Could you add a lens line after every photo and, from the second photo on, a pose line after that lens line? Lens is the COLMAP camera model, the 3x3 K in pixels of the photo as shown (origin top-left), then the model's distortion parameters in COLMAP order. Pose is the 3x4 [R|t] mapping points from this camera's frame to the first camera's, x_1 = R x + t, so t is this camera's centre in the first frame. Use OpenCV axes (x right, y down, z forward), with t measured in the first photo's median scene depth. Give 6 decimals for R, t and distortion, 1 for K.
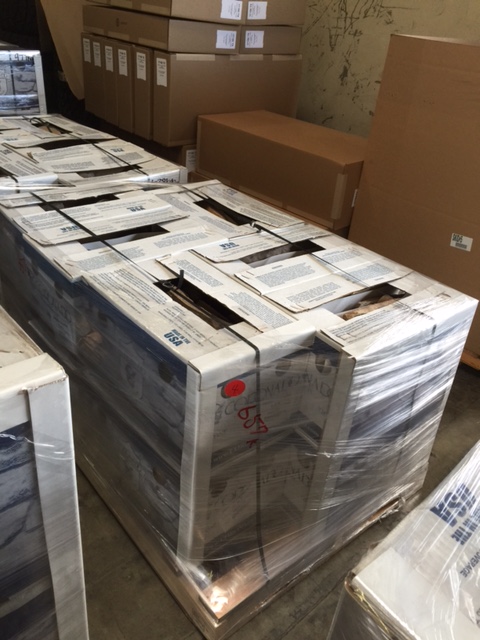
lens RADIAL K [[548.9, 0, 240.0], [0, 548.9, 320.0], [0, 0, 1]] dist [0.072393, -0.104334]
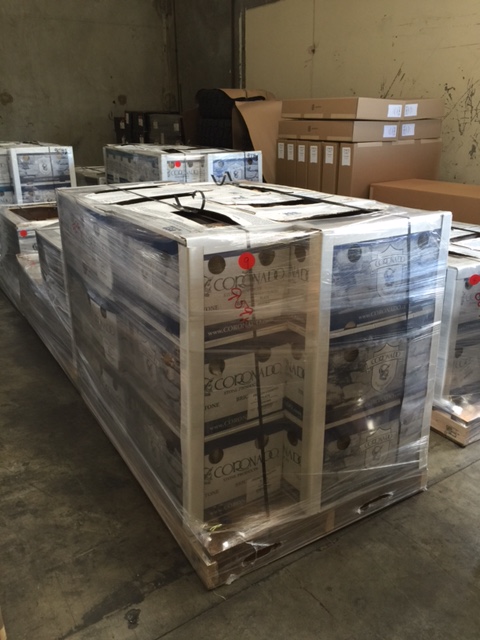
lens RADIAL K [[548.9, 0, 240.0], [0, 548.9, 320.0], [0, 0, 1]] dist [0.072393, -0.104334]
pose [[0.984397, -0.035882, -0.172264, -0.175850], [0.005184, 0.984476, -0.175441, 0.215929], [0.175885, 0.171811, 0.969301, -0.357497]]
